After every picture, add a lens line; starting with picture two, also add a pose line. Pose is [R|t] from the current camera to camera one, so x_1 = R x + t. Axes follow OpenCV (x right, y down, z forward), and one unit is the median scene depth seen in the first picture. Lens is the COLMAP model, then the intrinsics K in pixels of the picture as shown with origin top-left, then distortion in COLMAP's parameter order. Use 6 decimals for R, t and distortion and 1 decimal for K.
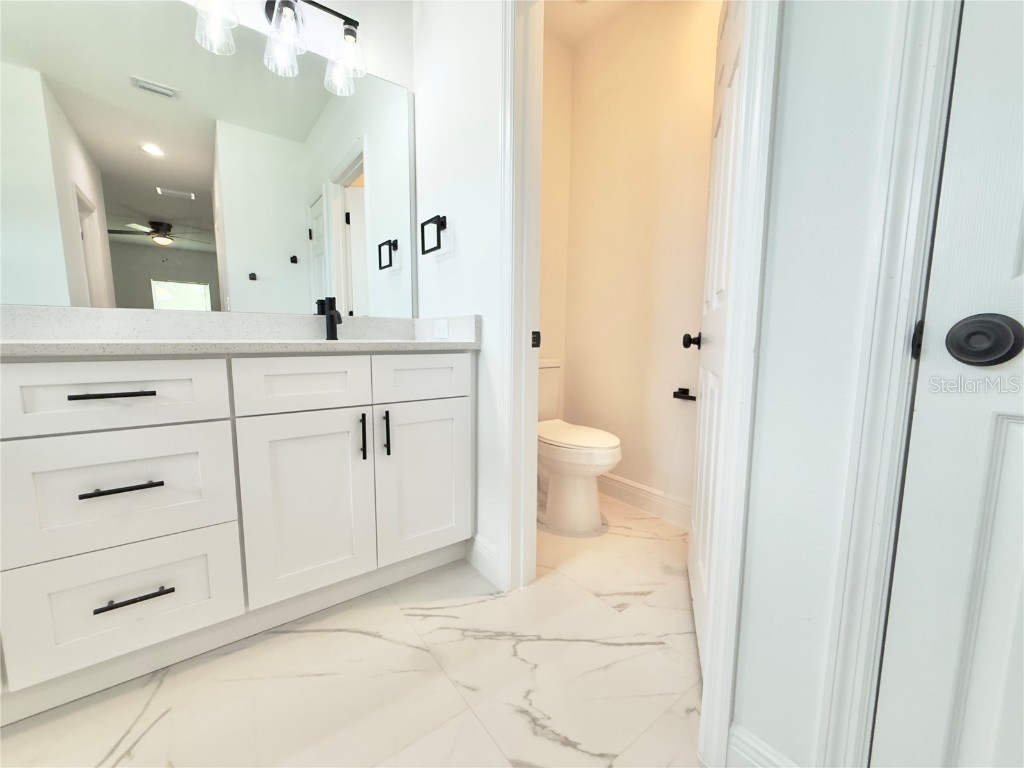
lens RADIAL K [[408.5, 0, 509.8], [0, 408.5, 384.8], [0, 0, 1]] dist [0.000657, 0.000397]
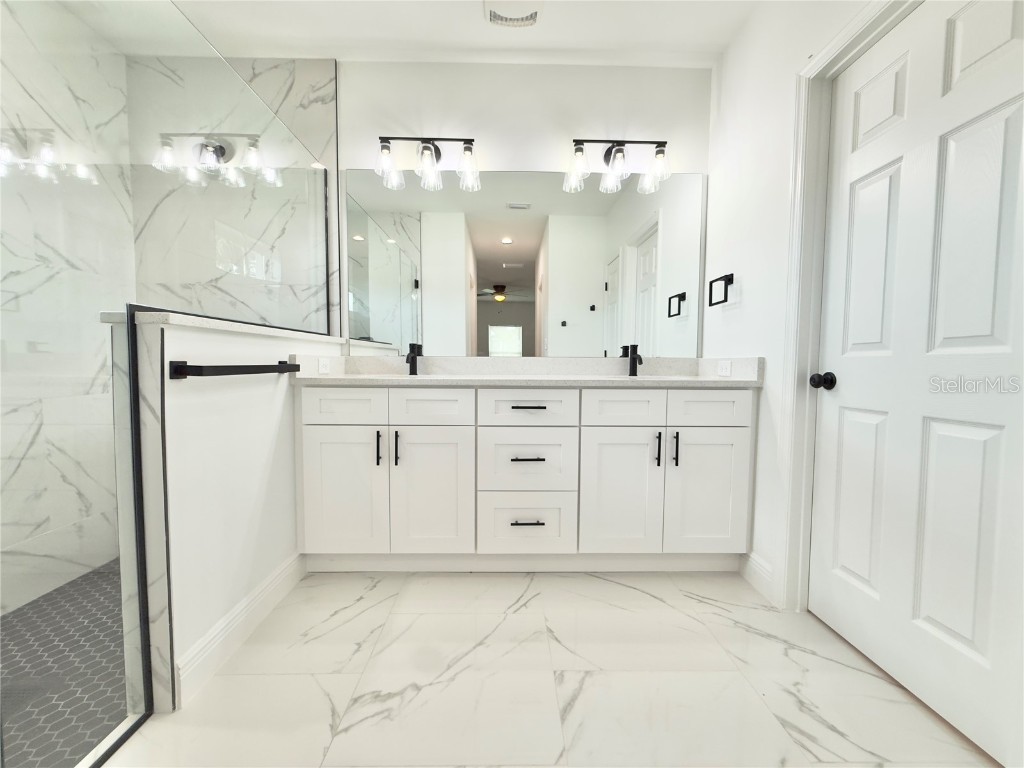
lens RADIAL K [[408.5, 0, 509.8], [0, 408.5, 384.8], [0, 0, 1]] dist [0.000657, 0.000397]
pose [[0.807569, 0.030395, -0.588990, 0.029910], [-0.069818, 0.996576, -0.044300, 0.006614], [0.585626, 0.076897, 0.806925, -0.333157]]
